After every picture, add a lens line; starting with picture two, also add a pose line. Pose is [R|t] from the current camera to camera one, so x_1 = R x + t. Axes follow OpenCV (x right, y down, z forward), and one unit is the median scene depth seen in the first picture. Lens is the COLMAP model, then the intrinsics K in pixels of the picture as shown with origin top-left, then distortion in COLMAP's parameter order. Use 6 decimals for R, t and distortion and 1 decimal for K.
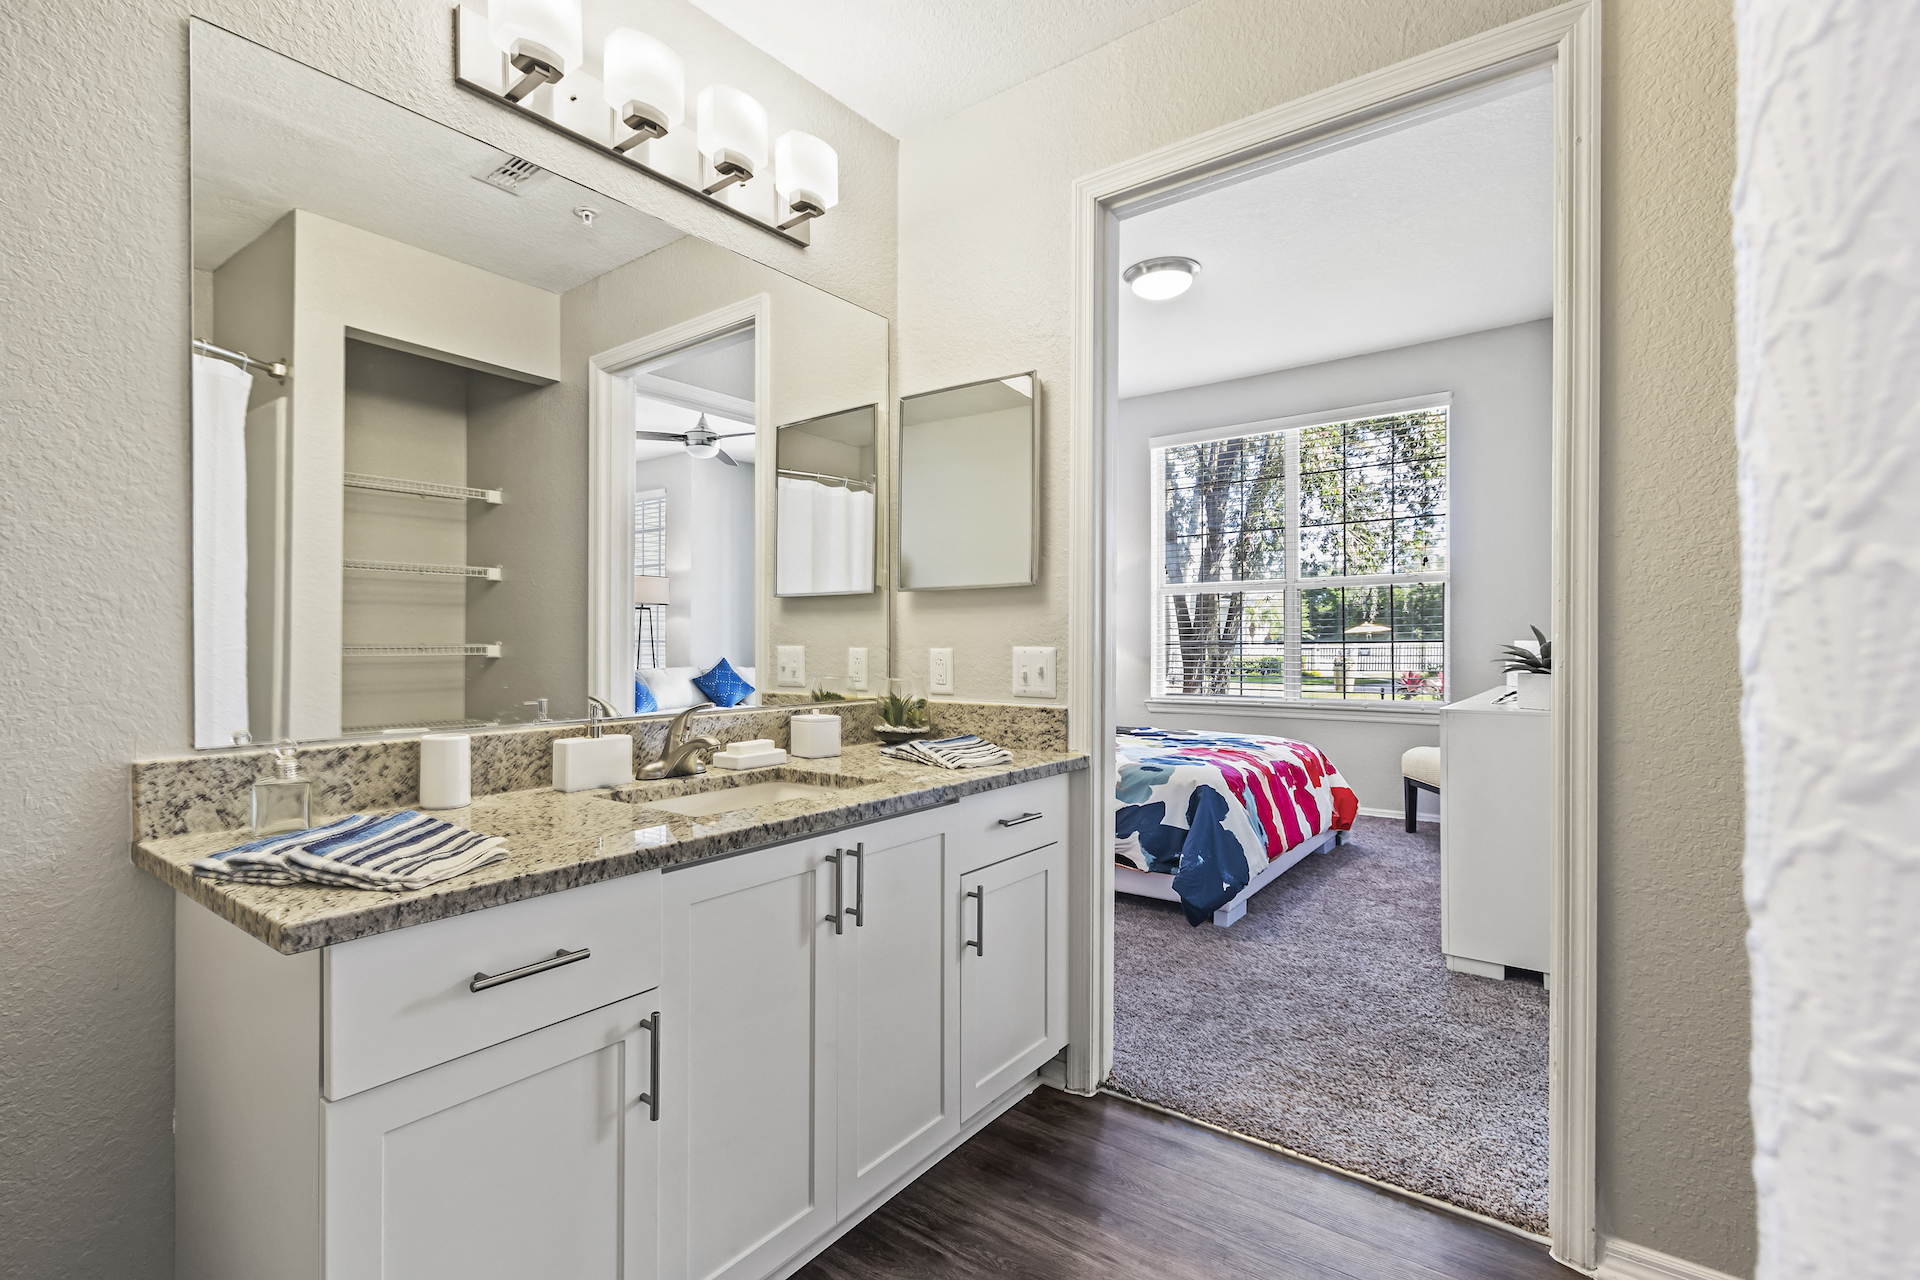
lens RADIAL K [[897.5, 0, 960.0], [0, 897.5, 640.0], [0, 0, 1]] dist [0.000180, -0.000023]
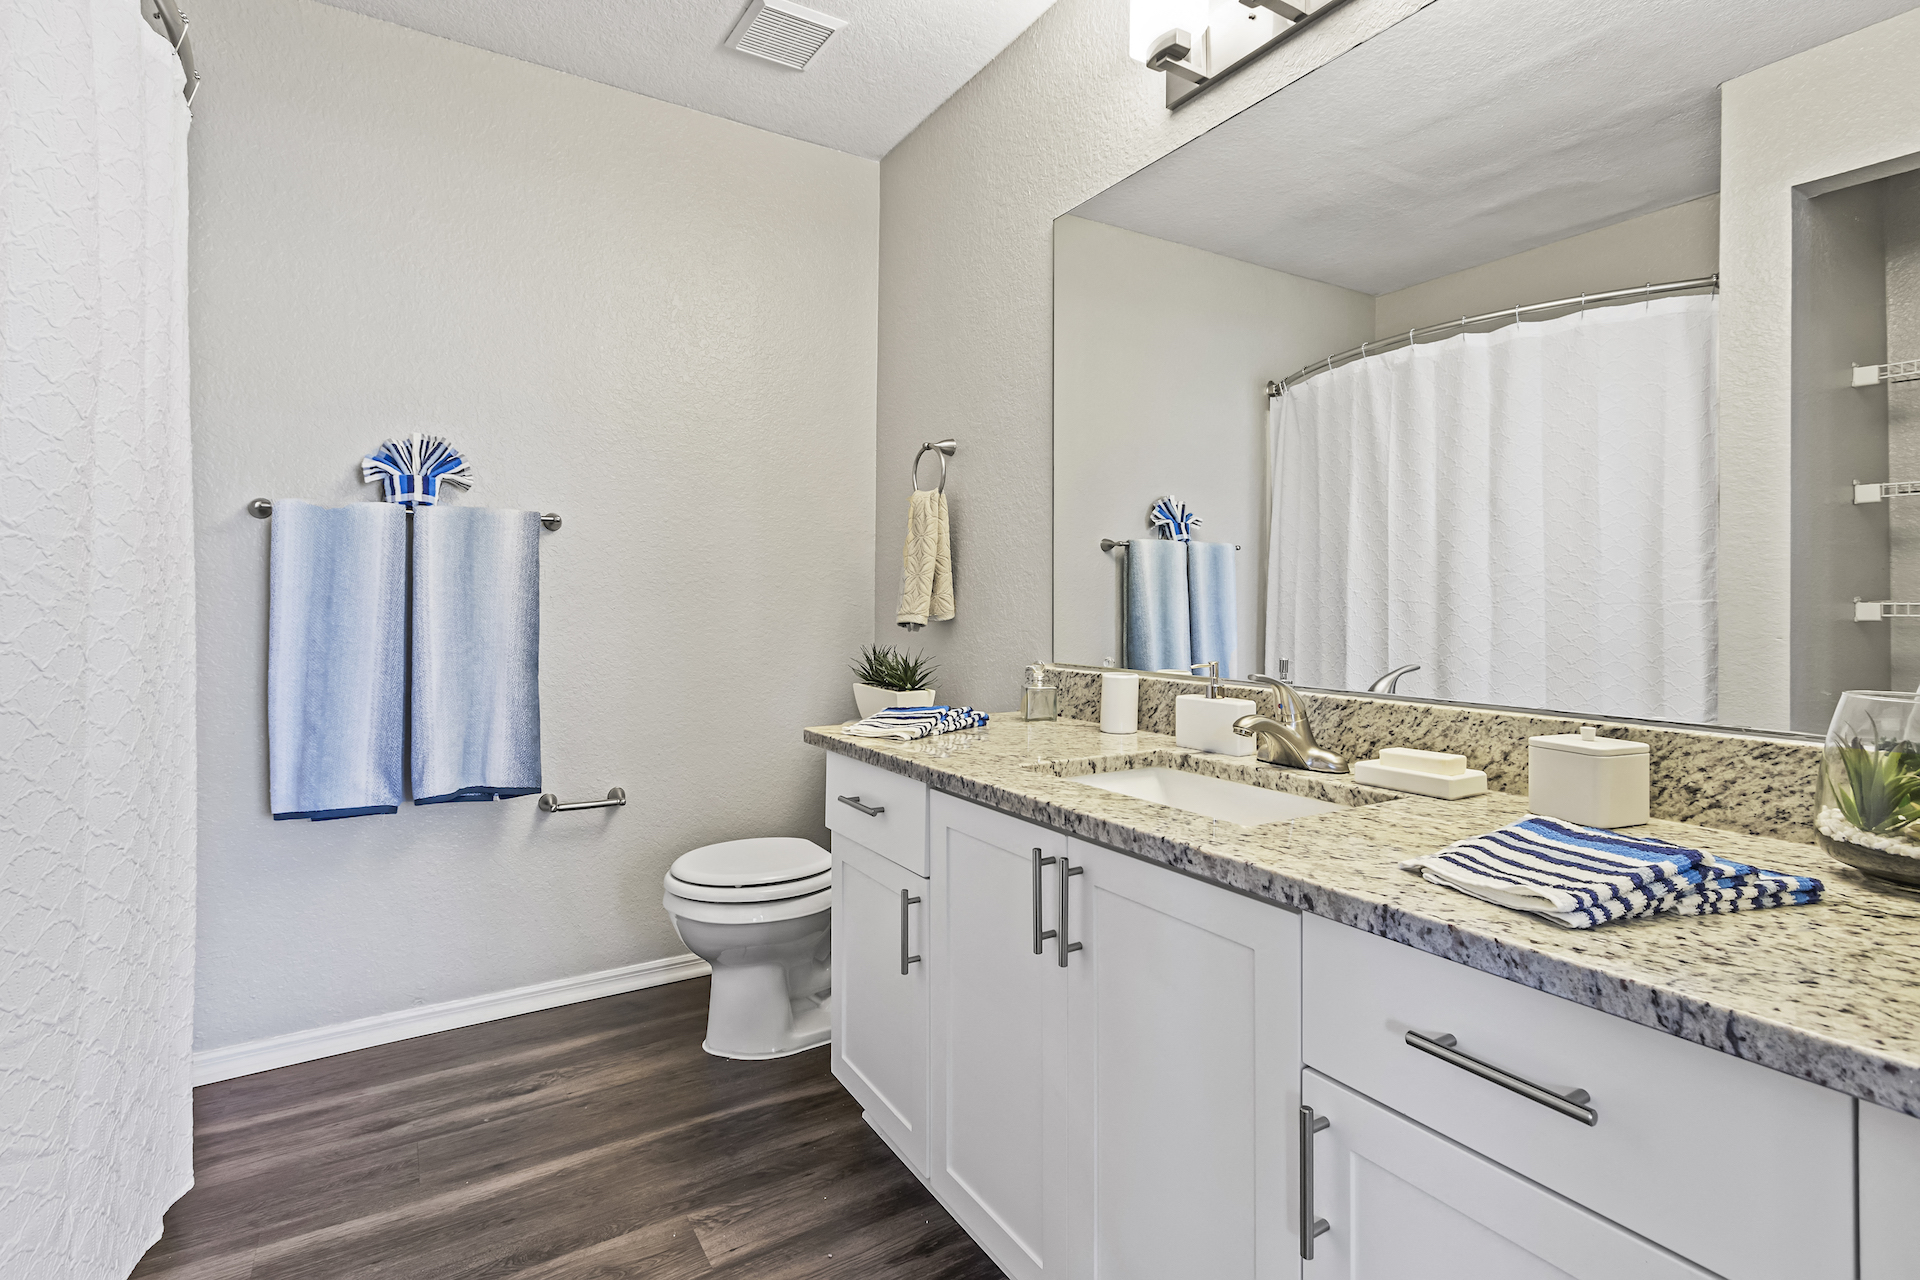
lens RADIAL K [[897.5, 0, 960.0], [0, 897.5, 640.0], [0, 0, 1]] dist [0.000180, -0.000023]
pose [[-0.367133, 0.035066, -0.929507, 0.625891], [0.001440, 0.999309, 0.037131, 0.013012], [0.930167, 0.012293, -0.366930, 1.198339]]
